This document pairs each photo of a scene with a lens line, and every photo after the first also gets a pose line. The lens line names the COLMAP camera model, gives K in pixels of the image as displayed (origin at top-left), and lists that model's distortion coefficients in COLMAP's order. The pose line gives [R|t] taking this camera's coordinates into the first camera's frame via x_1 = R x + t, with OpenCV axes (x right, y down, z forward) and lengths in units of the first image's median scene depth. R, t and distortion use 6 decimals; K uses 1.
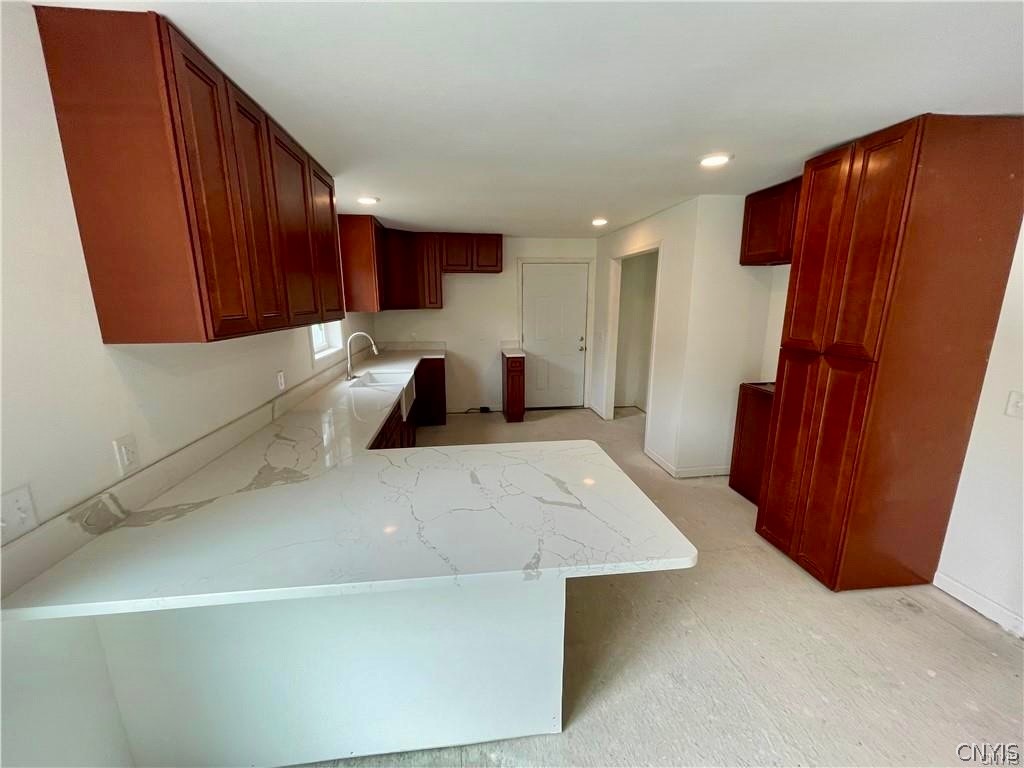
lens RADIAL K [[413.7, 0, 510.8], [0, 413.7, 387.5], [0, 0, 1]] dist [-0.008519, 0.002112]
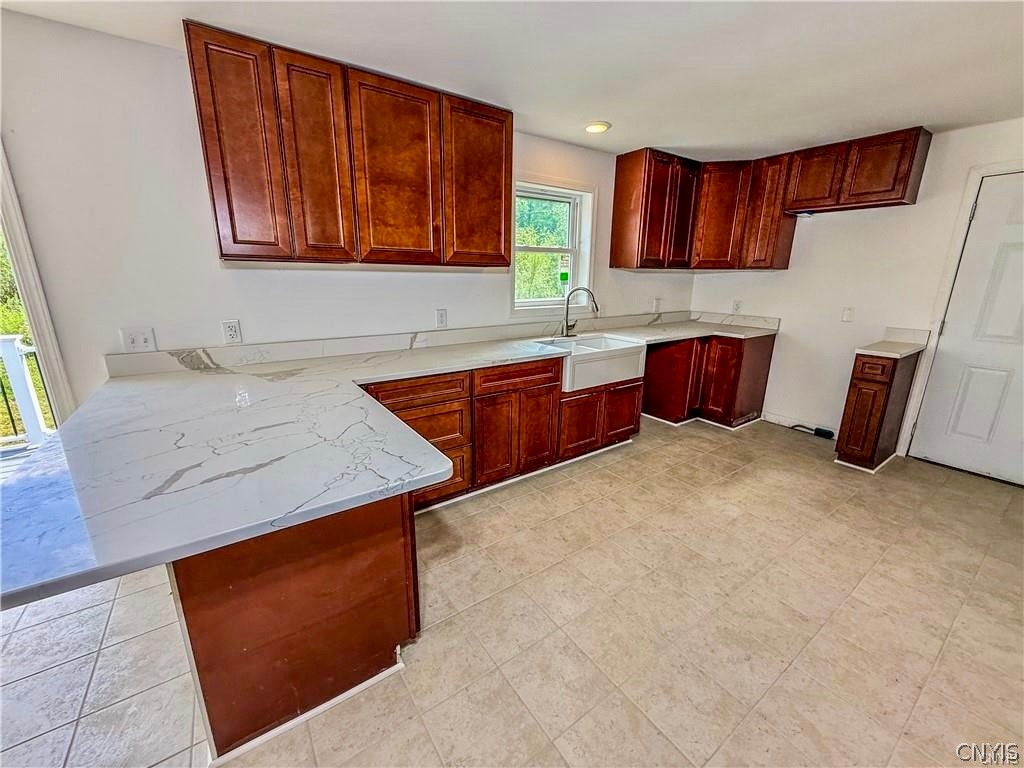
lens RADIAL K [[408.8, 0, 504.7], [0, 408.8, 382.0], [0, 0, 1]] dist [-0.003069, -0.000472]
pose [[0.466138, 0.232784, -0.853538, 0.248916], [-0.196139, 0.967947, 0.156870, -0.026776], [0.862697, 0.094289, 0.496854, 0.301837]]
